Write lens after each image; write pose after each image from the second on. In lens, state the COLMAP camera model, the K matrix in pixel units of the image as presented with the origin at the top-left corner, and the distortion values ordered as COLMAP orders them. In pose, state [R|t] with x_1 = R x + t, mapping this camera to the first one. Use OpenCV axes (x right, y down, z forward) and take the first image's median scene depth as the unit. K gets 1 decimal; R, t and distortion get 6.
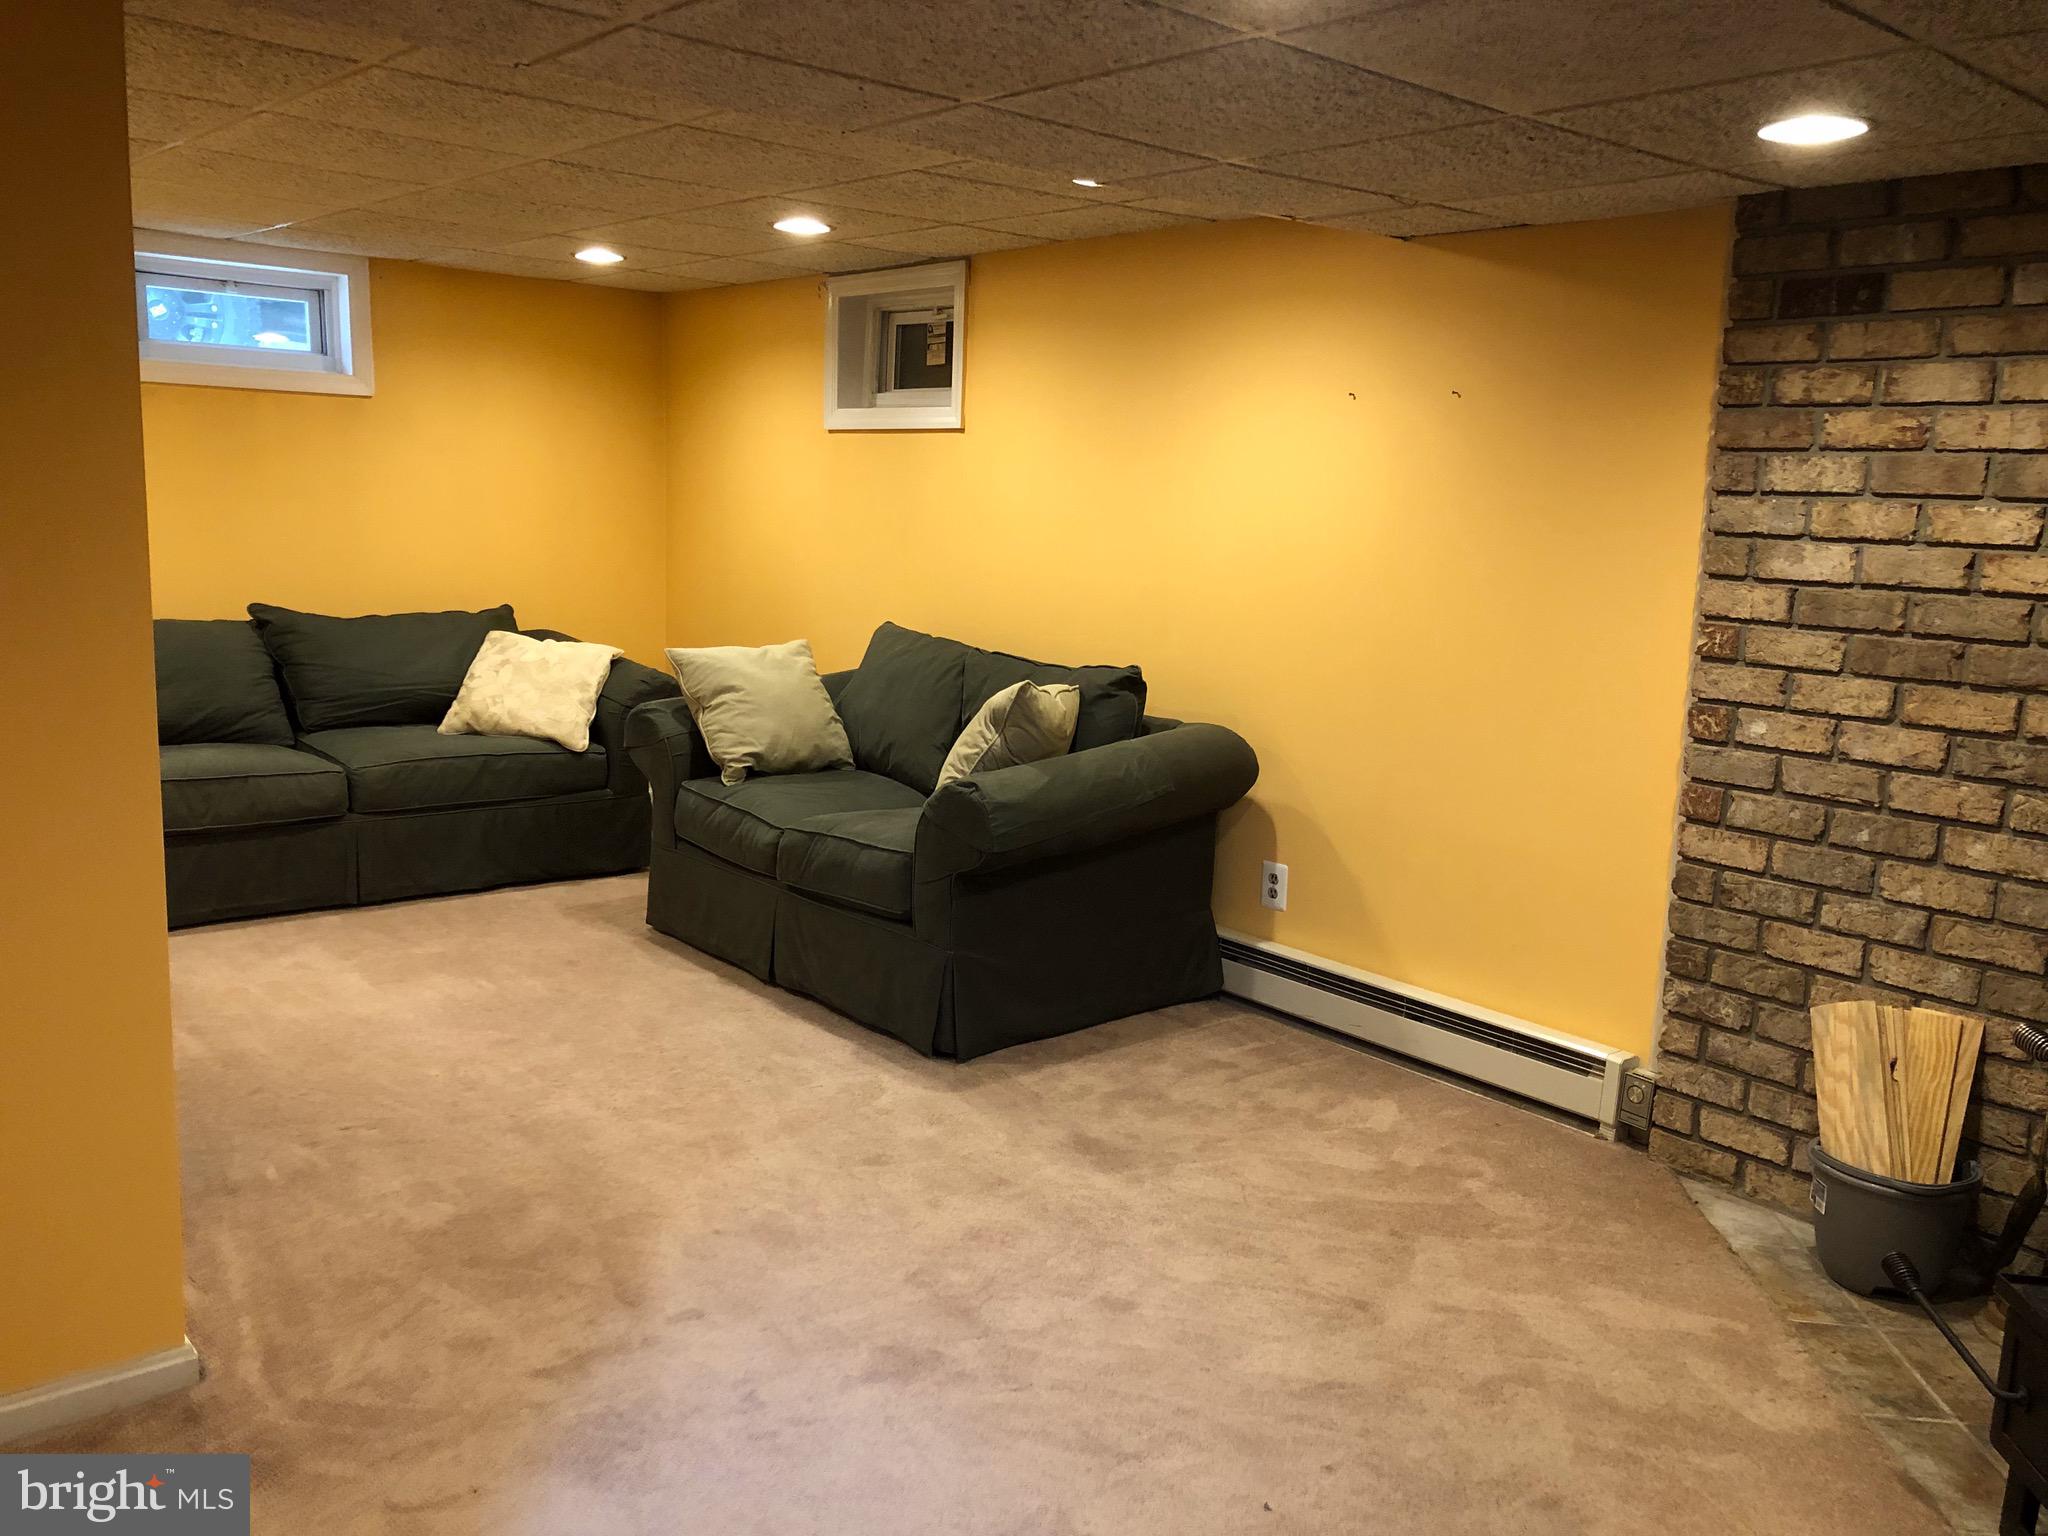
lens RADIAL K [[1660.3, 0, 1012.1], [0, 1660.3, 771.1], [0, 0, 1]] dist [0.001791, 0.012555]
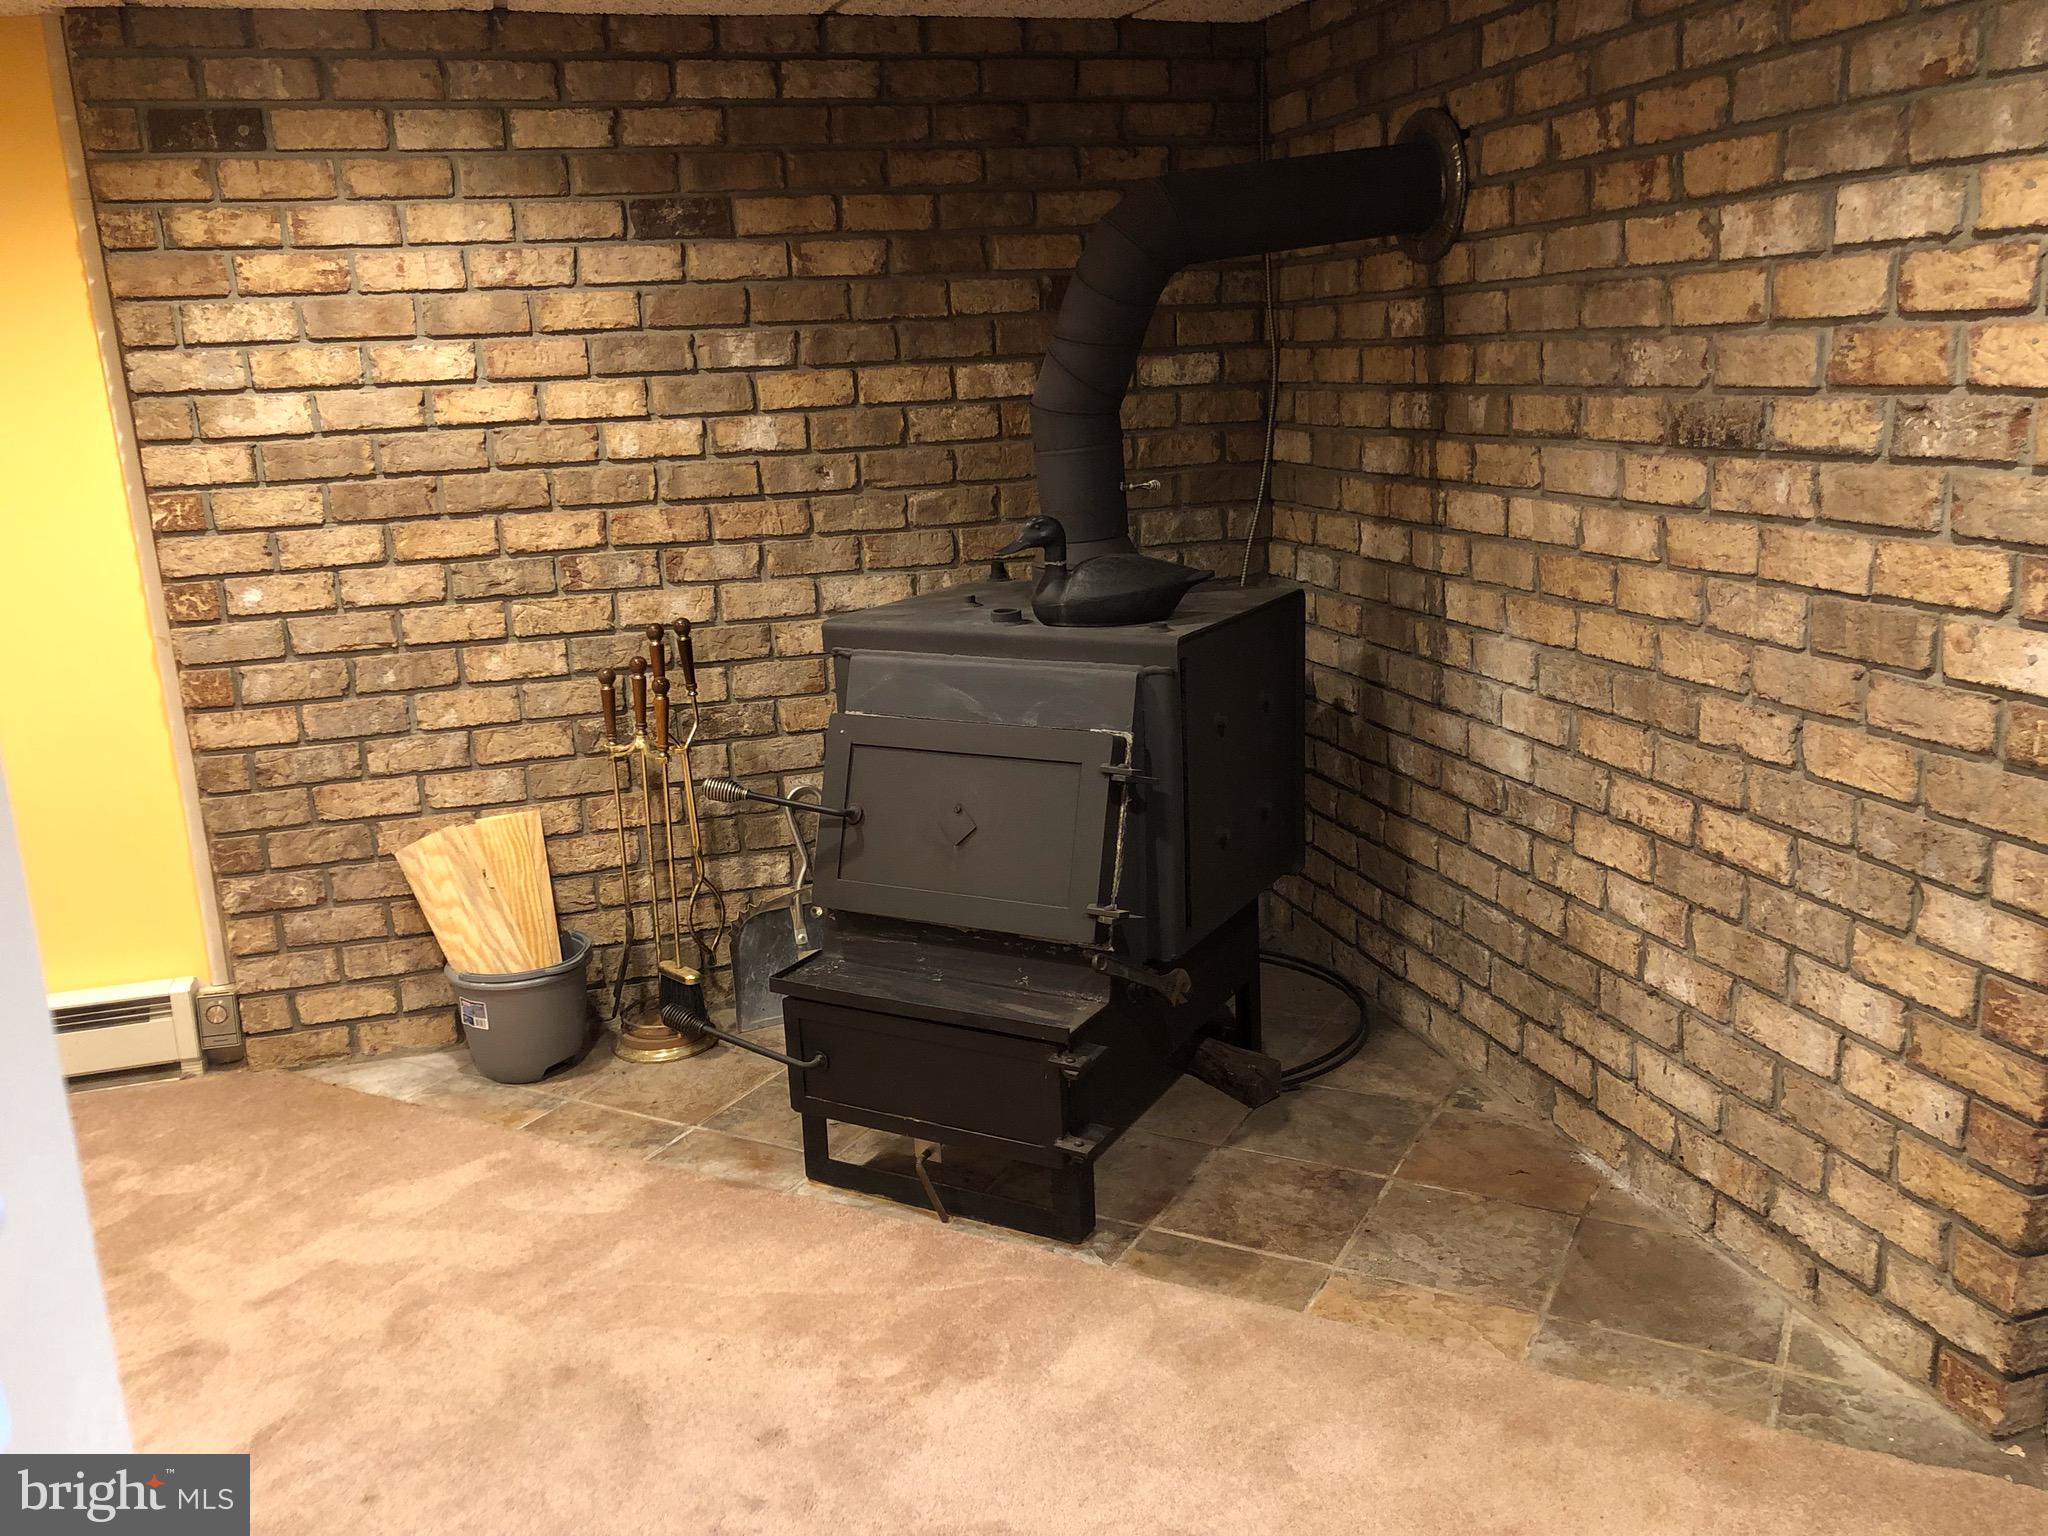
lens RADIAL K [[1660.3, 0, 1013.3], [0, 1660.3, 767.2], [0, 0, 1]] dist [0.001791, 0.012555]
pose [[0.398765, -0.277119, 0.874181, -0.247207], [0.209196, 0.955604, 0.207504, -0.040494], [-0.892874, 0.100130, 0.439034, 0.213617]]
